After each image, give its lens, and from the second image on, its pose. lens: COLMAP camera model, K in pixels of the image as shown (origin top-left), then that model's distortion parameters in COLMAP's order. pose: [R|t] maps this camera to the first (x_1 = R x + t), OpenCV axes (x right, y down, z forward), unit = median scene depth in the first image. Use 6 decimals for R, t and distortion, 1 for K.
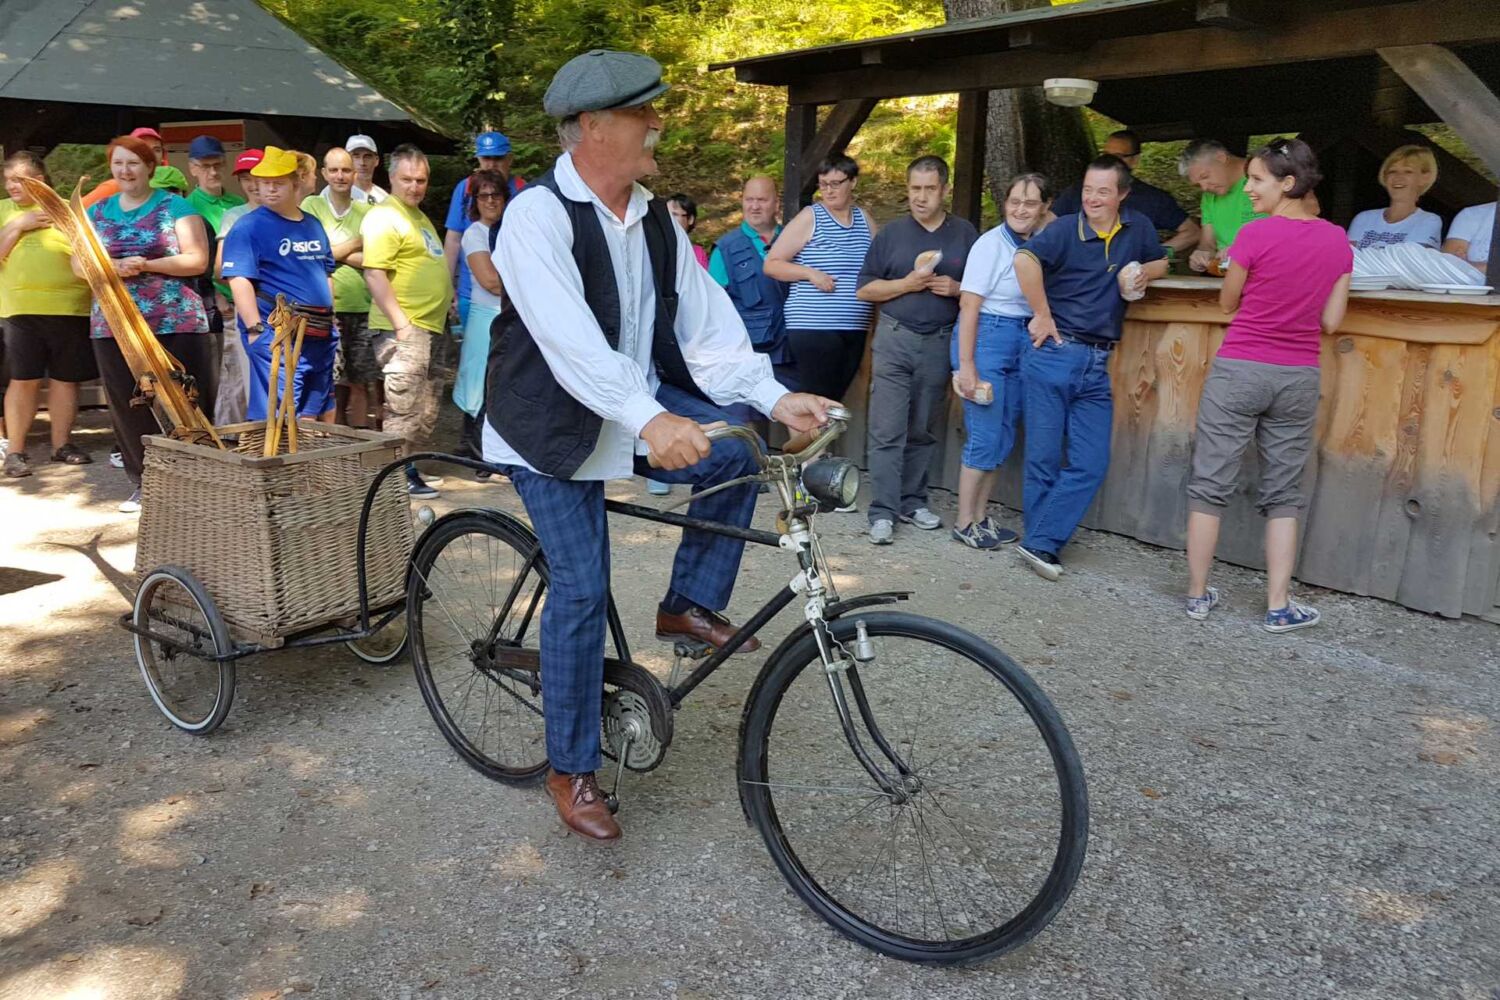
lens RADIAL K [[1126.2, 0, 756.6], [0, 1126.2, 502.6], [0, 0, 1]] dist [-0.038115, 0.002442]
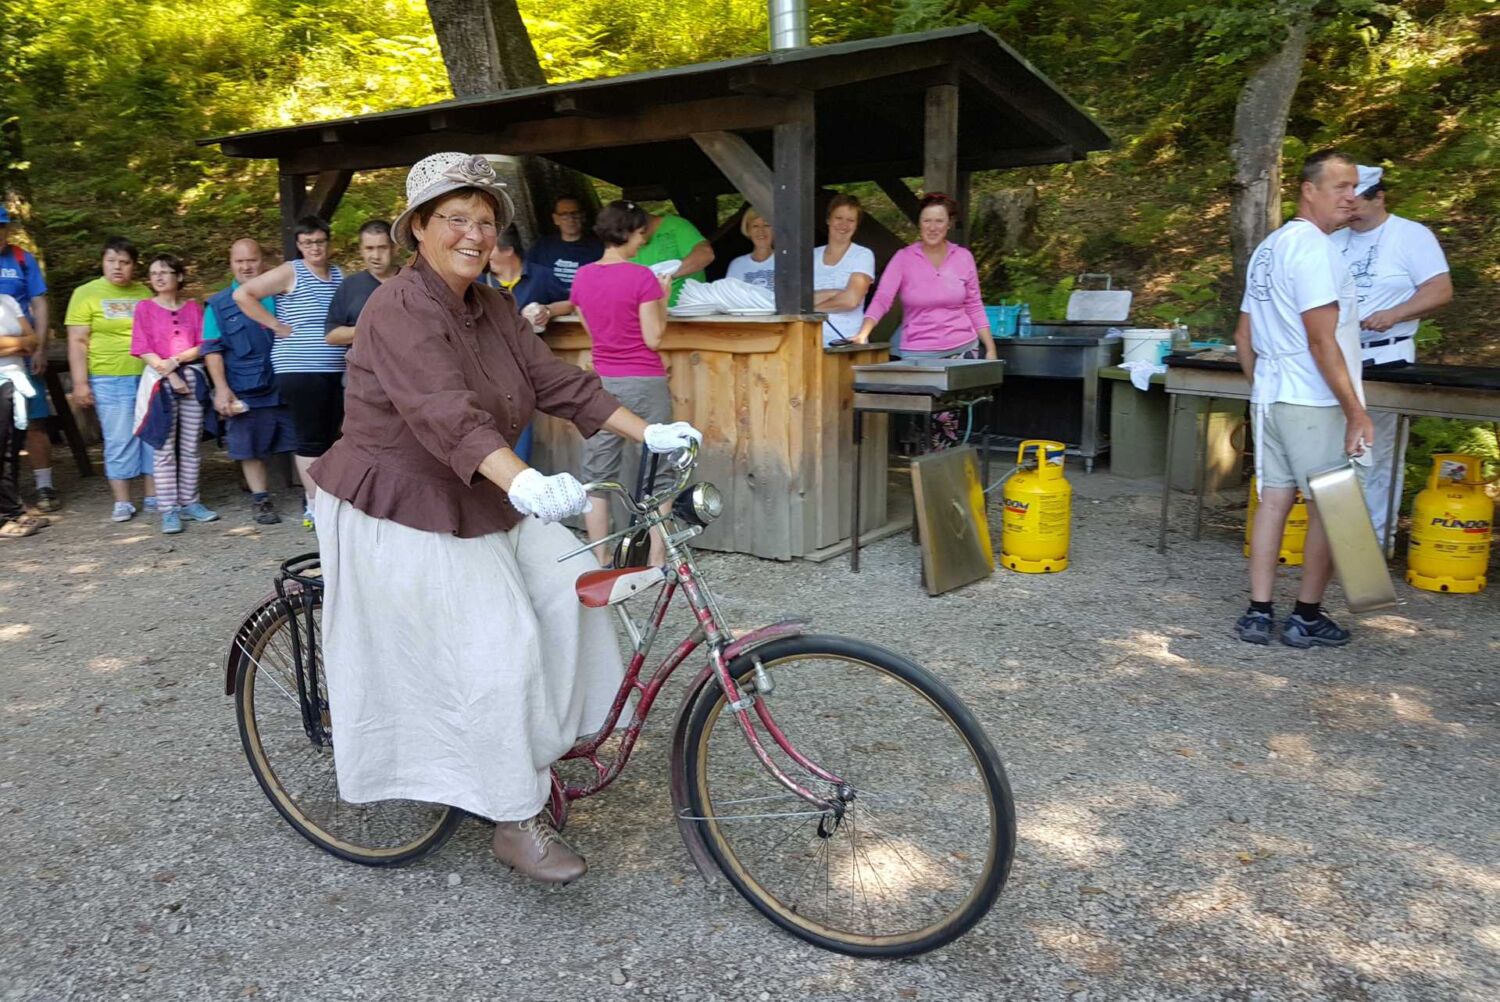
lens RADIAL K [[1118.5, 0, 743.9], [0, 1118.5, 493.9], [0, 0, 1]] dist [-0.032146, -0.002898]
pose [[0.957627, -0.080122, 0.276641, 0.094964], [0.094258, 0.994816, -0.038163, 0.030739], [-0.272149, 0.062622, 0.960215, -0.111358]]
